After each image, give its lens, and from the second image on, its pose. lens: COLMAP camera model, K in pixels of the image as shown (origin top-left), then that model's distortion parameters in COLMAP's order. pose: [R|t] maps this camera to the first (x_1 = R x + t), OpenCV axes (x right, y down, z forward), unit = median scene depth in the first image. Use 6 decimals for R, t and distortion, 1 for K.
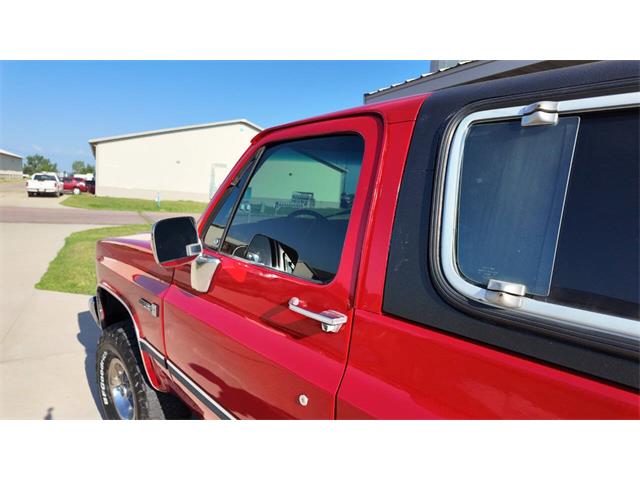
lens RADIAL K [[381.2, 0, 320.0], [0, 381.2, 240.0], [0, 0, 1]] dist [0.016554, -0.001775]
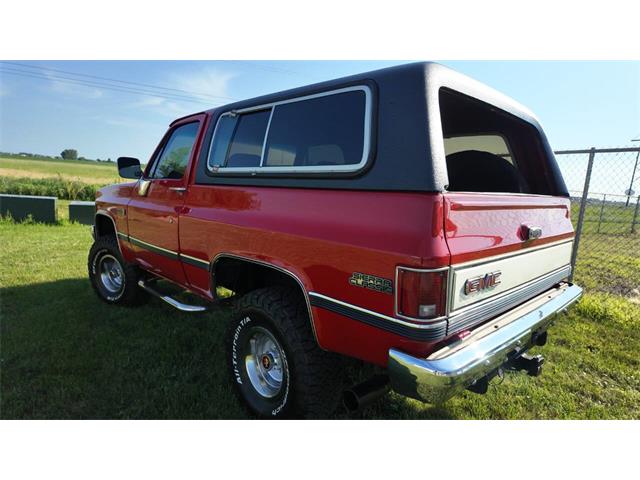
lens RADIAL K [[377.0, 0, 320.0], [0, 377.0, 240.0], [0, 0, 1]] dist [0.044670, -0.053731]
pose [[0.999816, 0.018221, -0.006015, 0.076306], [-0.018282, 0.999781, -0.010207, 0.042165], [0.005828, 0.010315, 0.999930, -0.121737]]
